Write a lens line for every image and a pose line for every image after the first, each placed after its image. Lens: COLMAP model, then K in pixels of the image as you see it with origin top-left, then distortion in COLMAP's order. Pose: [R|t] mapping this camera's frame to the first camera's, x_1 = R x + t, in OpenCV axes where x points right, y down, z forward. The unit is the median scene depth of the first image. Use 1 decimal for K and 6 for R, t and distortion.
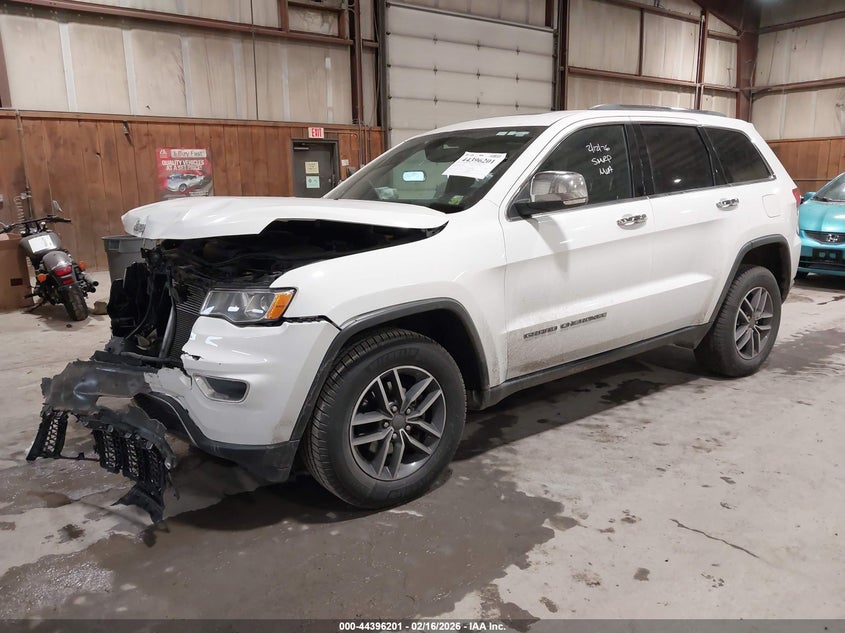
lens RADIAL K [[665.8, 0, 422.5], [0, 665.8, 316.5], [0, 0, 1]] dist [-0.001606, -0.001050]
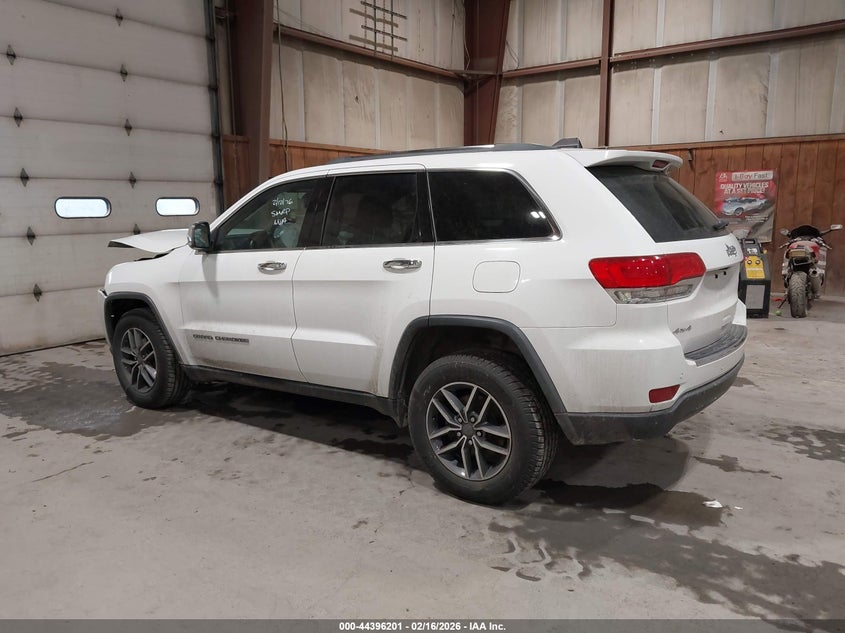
lens RADIAL K [[673.9, 0, 412.3], [0, 673.9, 307.7], [0, 0, 1]] dist [0.006900, -0.003973]
pose [[0.279632, 0.156388, -0.947285, 1.183074], [-0.182998, 0.977239, 0.107313, -0.194153], [0.942506, 0.143343, 0.301886, 0.714190]]
